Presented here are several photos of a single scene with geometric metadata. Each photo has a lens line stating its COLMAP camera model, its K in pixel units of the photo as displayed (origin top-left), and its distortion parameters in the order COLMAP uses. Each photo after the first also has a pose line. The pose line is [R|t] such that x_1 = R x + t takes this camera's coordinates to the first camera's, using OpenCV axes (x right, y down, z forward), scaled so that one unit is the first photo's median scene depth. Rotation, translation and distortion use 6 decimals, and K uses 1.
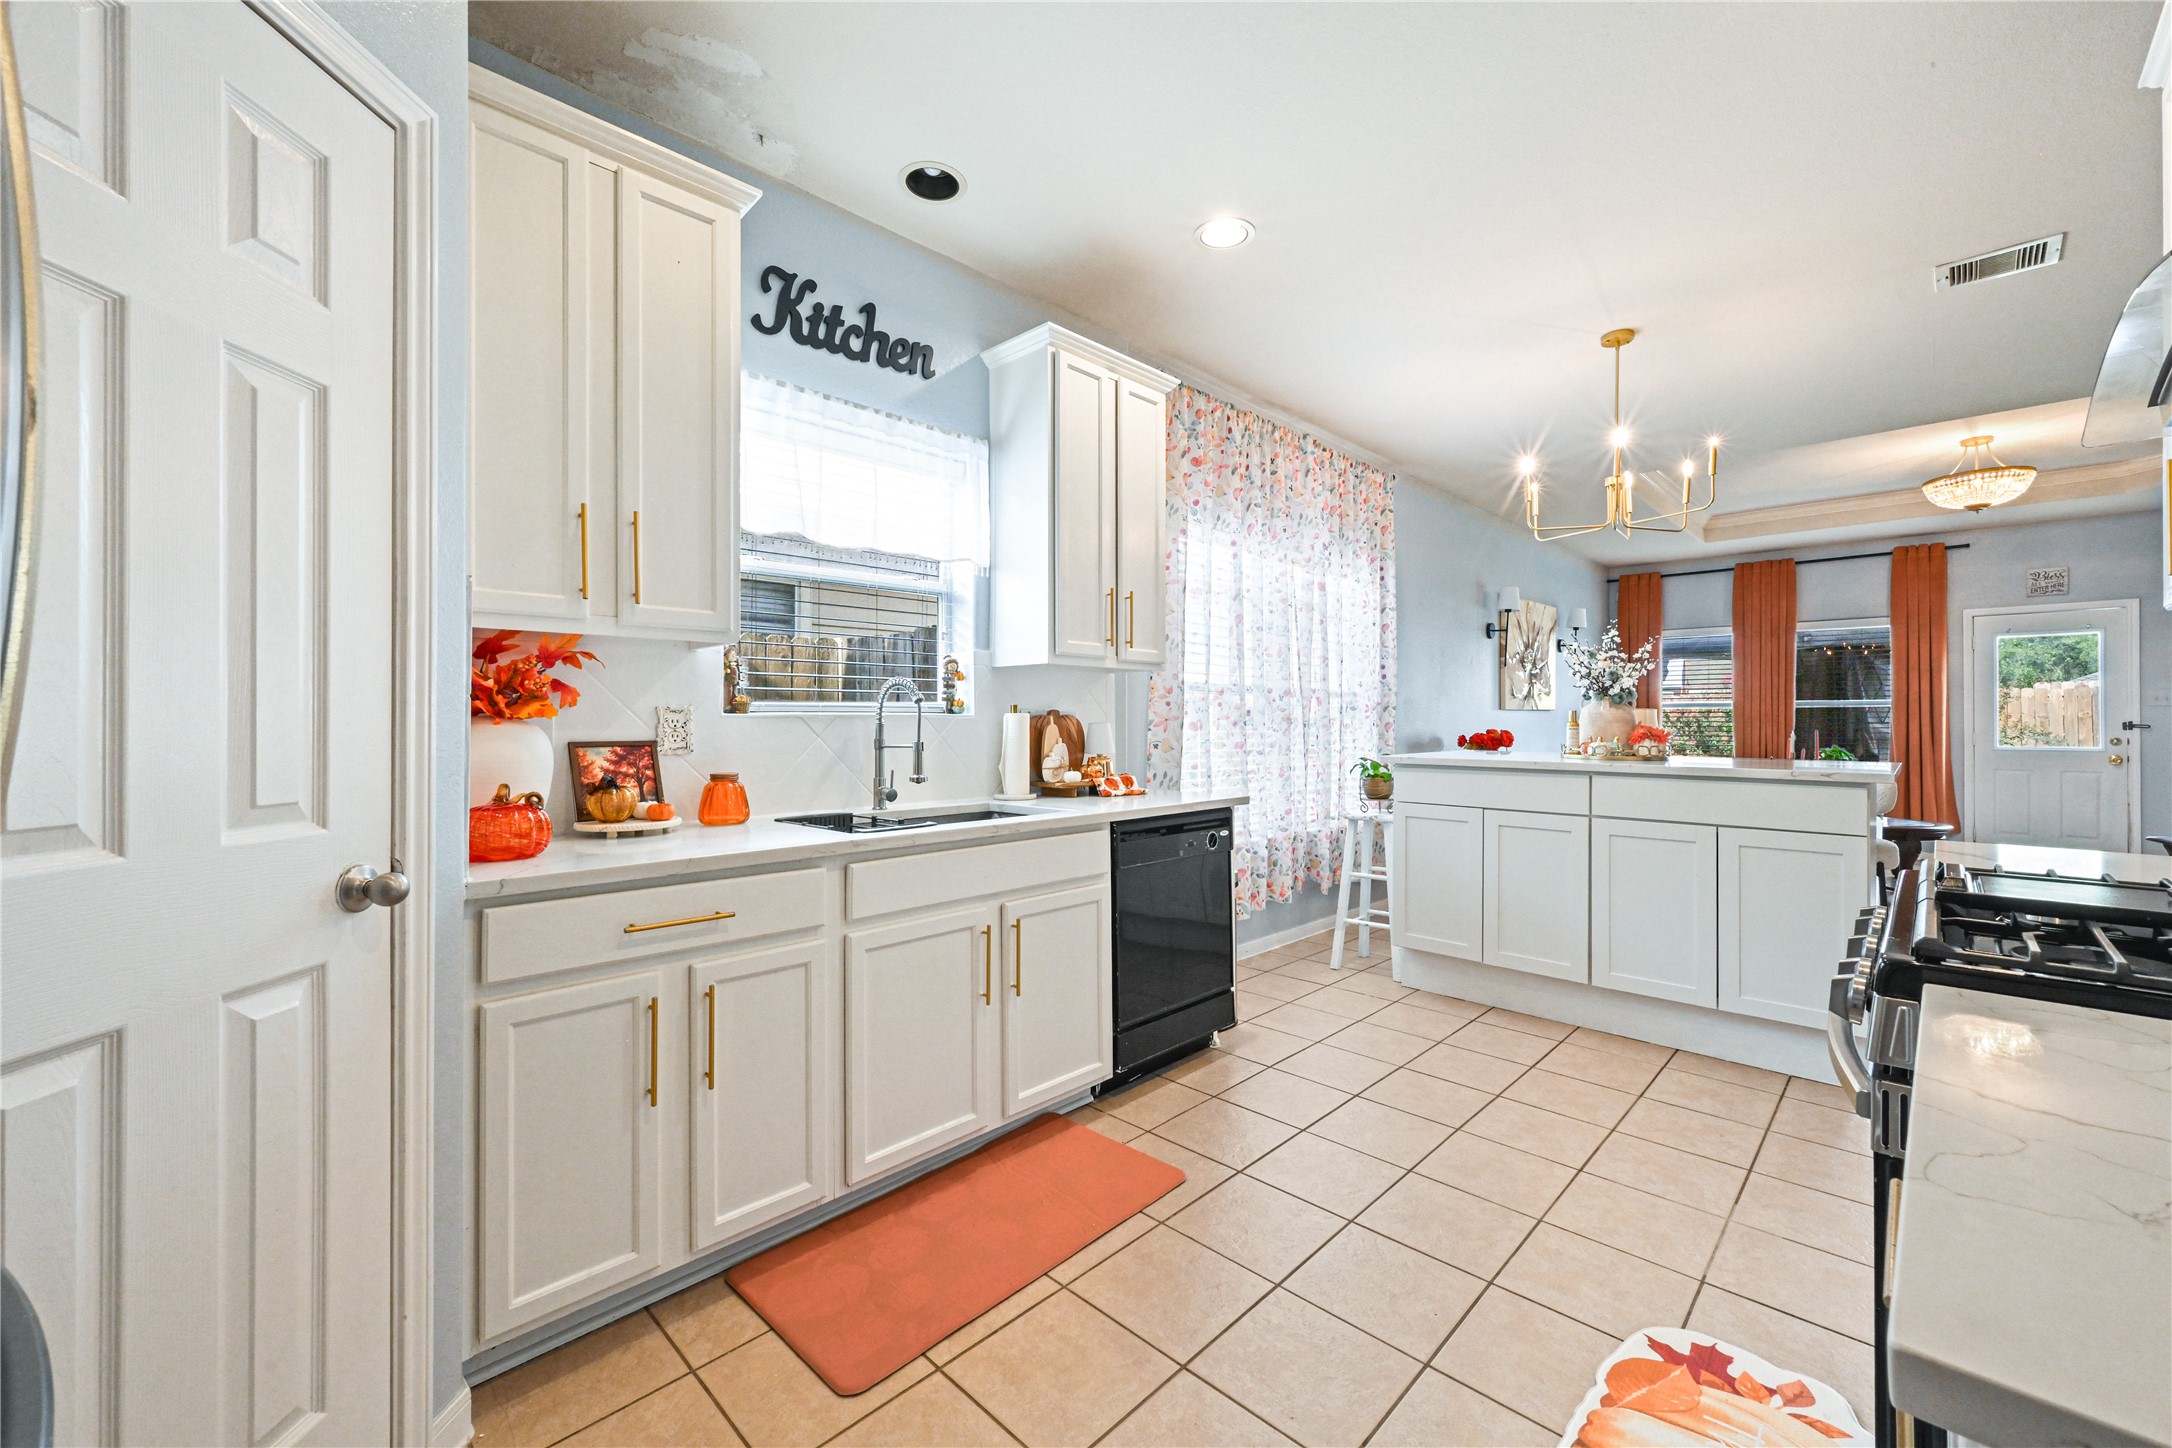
lens RADIAL K [[855.3, 0, 1092.2], [0, 855.3, 713.5], [0, 0, 1]] dist [-0.000864, 0.000470]
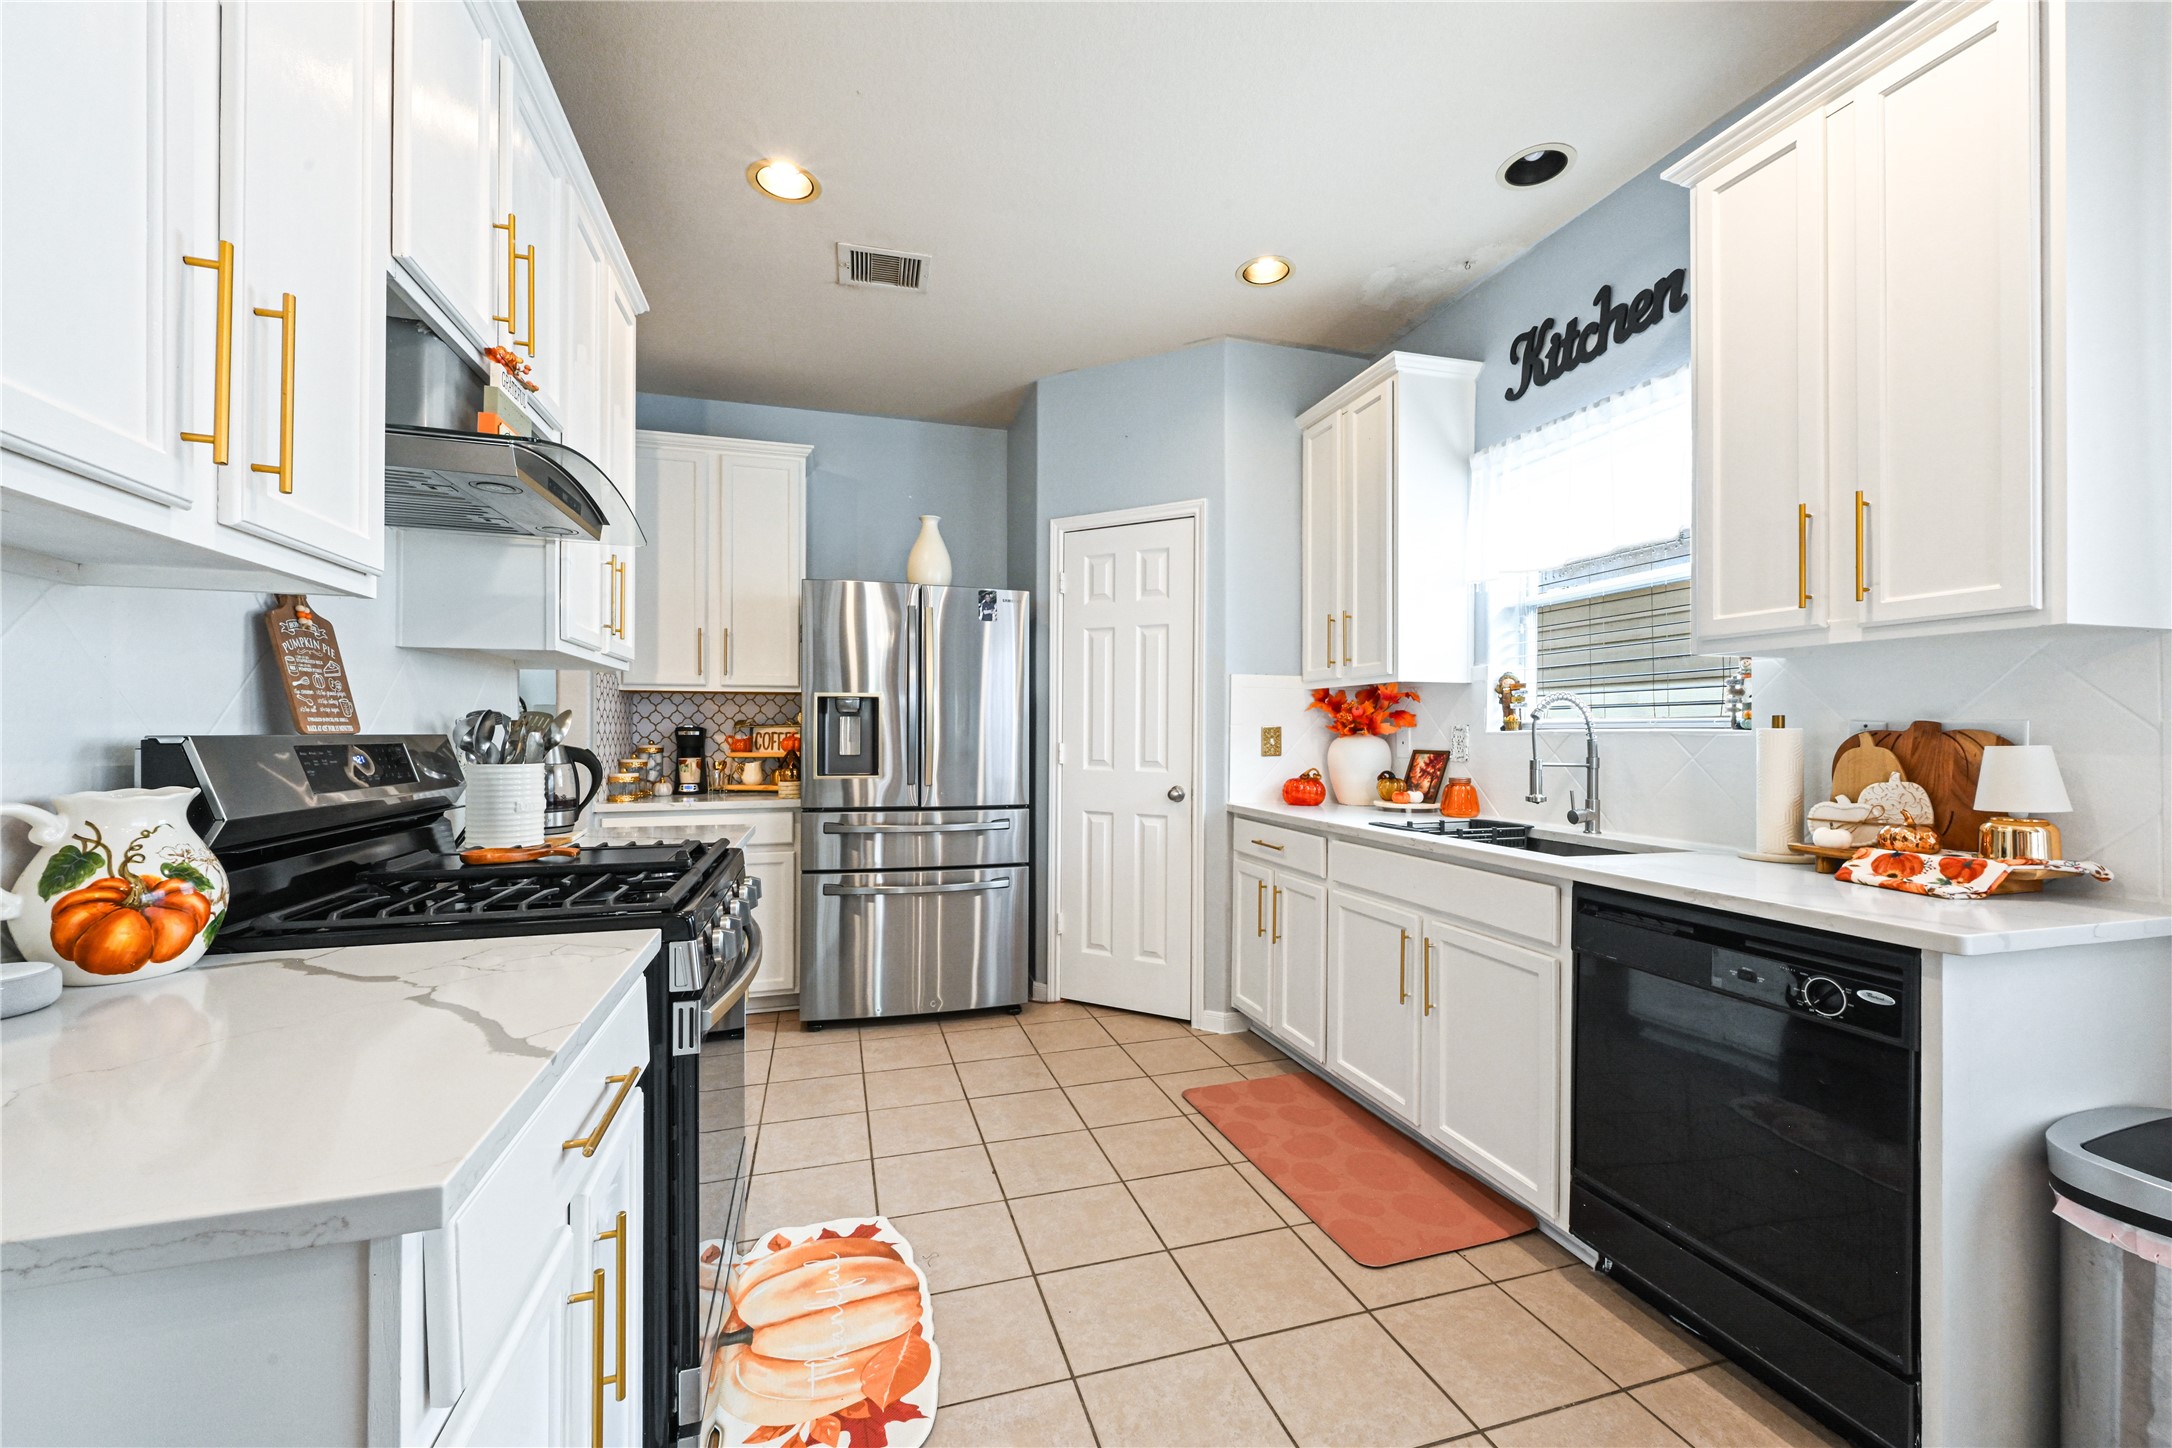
lens RADIAL K [[855.3, 0, 1093.8], [0, 855.3, 727.3], [0, 0, 1]] dist [-0.000864, 0.000470]
pose [[-0.472651, -0.006331, -0.881227, 0.777698], [0.004327, 0.999945, -0.009505, 0.002942], [0.881239, -0.008306, -0.472598, 0.906068]]
